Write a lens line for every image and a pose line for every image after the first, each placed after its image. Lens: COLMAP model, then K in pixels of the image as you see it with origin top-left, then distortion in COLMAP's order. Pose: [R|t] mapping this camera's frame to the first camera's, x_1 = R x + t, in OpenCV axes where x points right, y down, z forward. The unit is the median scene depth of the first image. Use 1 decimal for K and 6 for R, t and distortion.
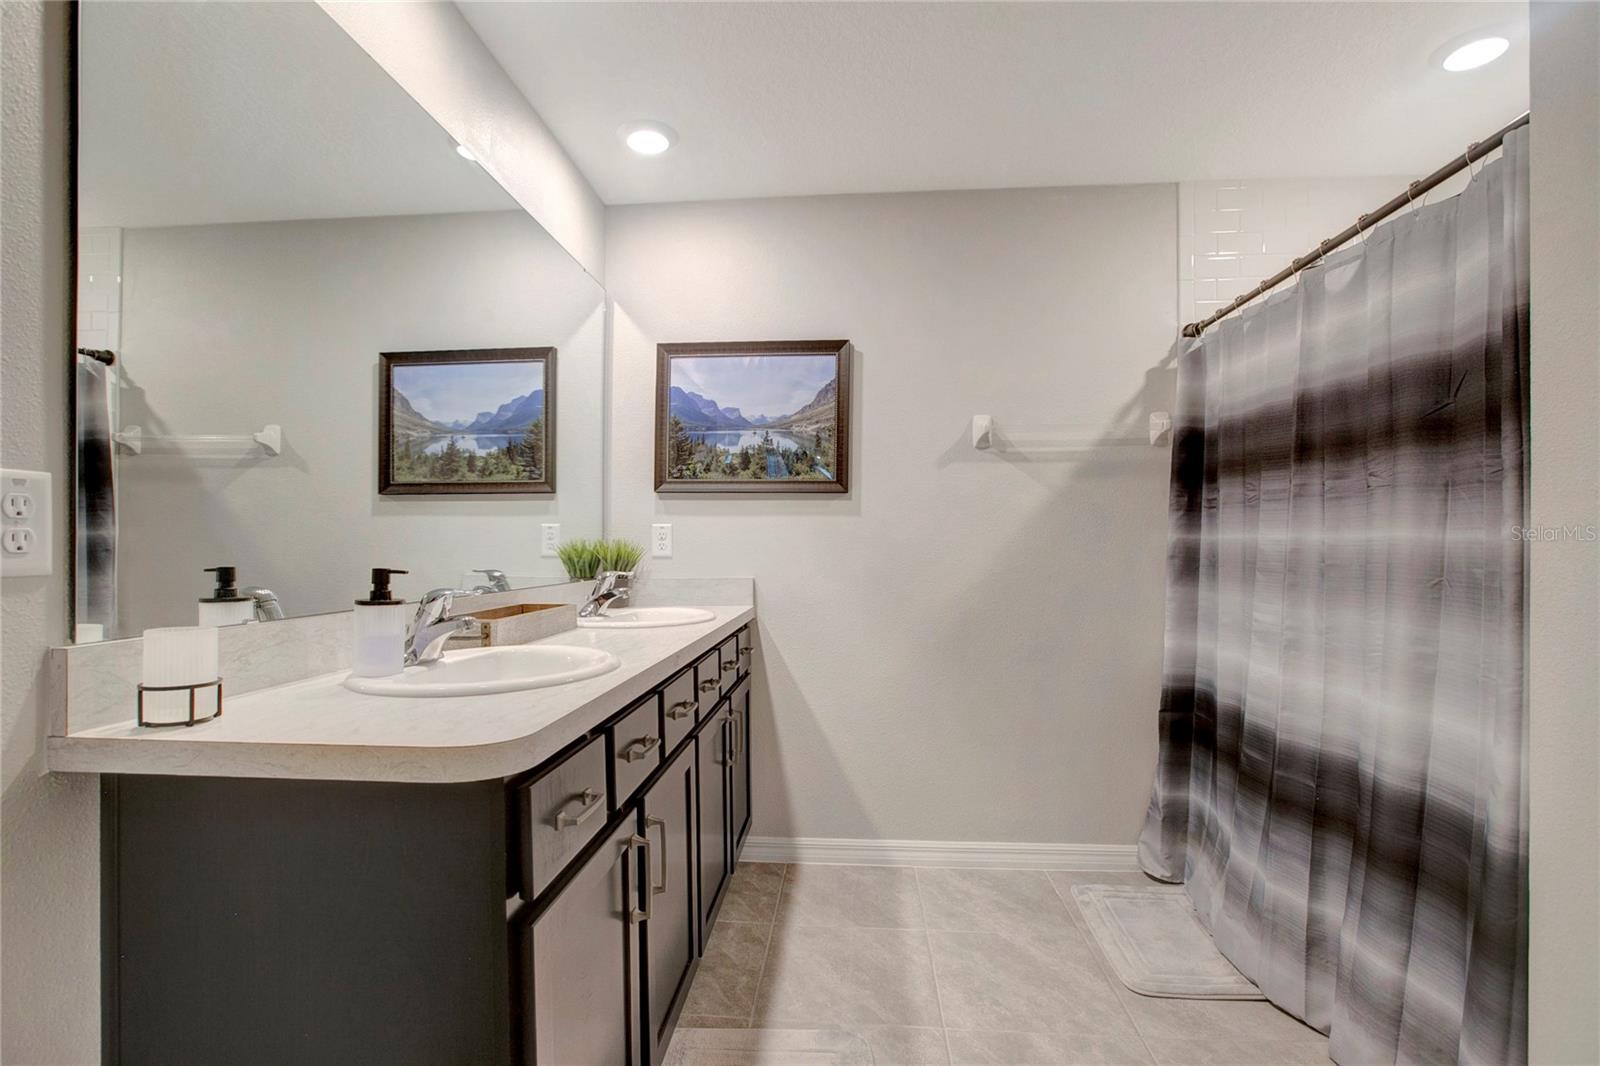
lens RADIAL K [[751.6, 0, 787.7], [0, 751.6, 560.7], [0, 0, 1]] dist [-0.041490, 0.014262]
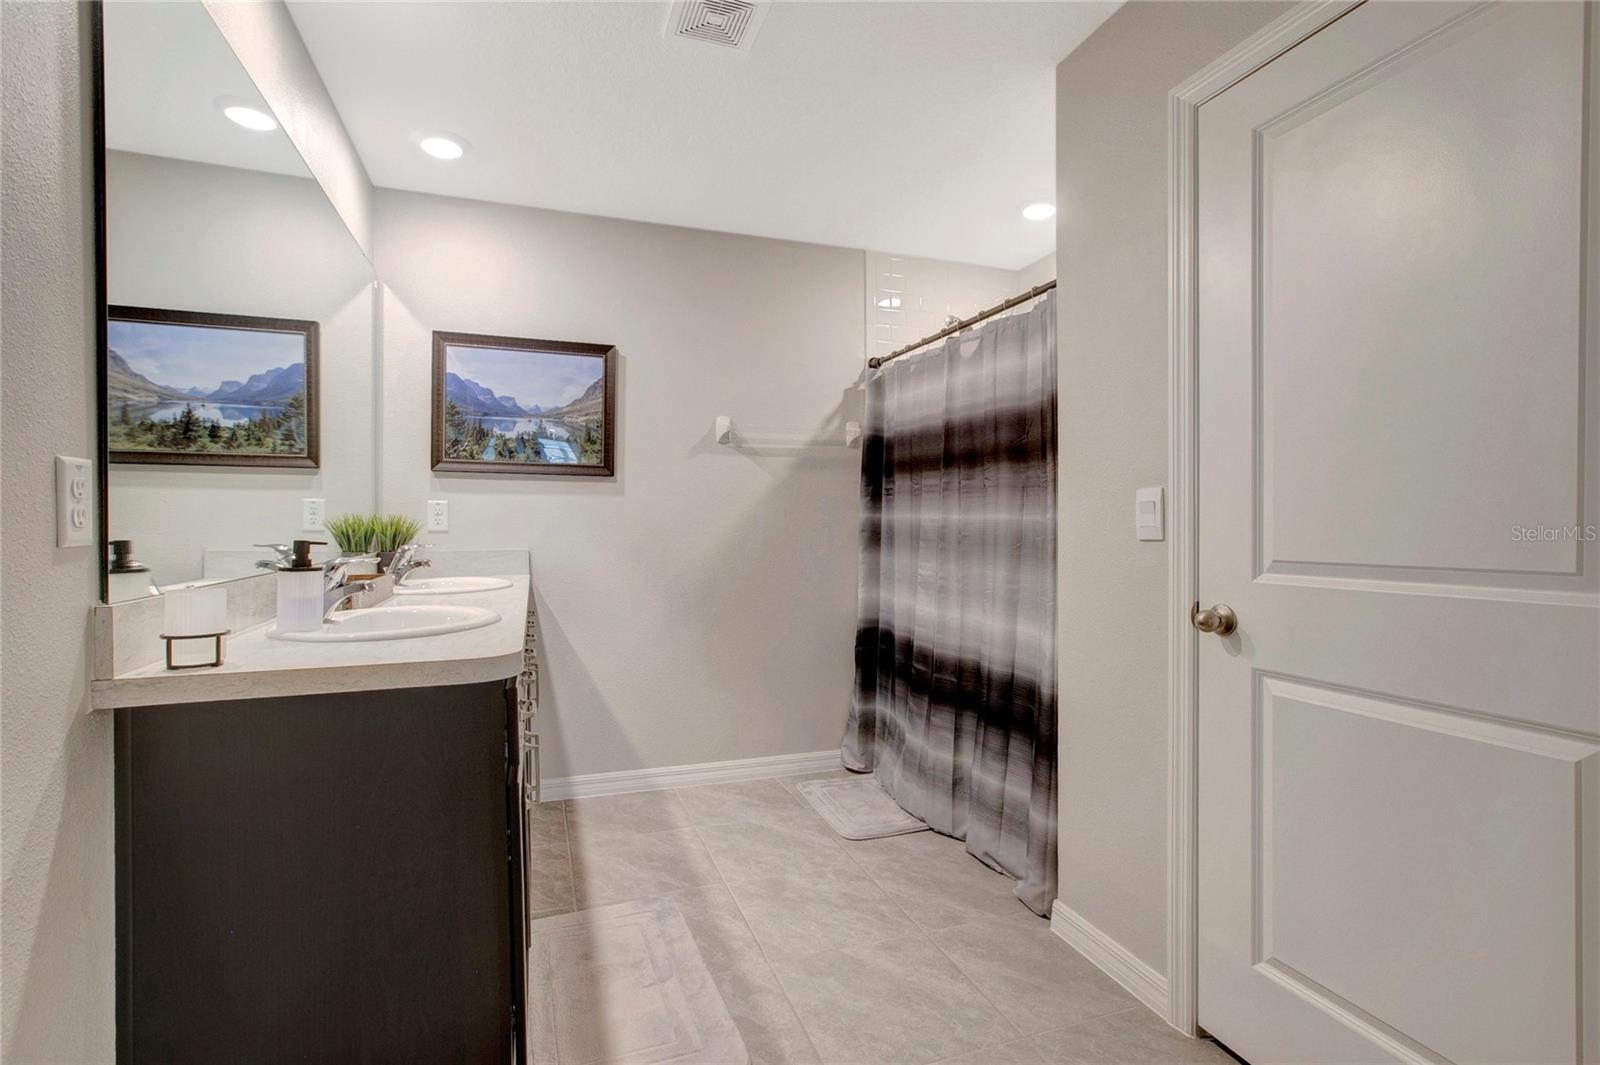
lens RADIAL K [[751.6, 0, 787.8], [0, 751.6, 531.0], [0, 0, 1]] dist [-0.041490, 0.014262]
pose [[0.915877, -0.000028, 0.401459, -0.162751], [0.002381, 0.999983, -0.005362, 0.001877], [-0.401452, 0.005867, 0.915861, -0.203246]]
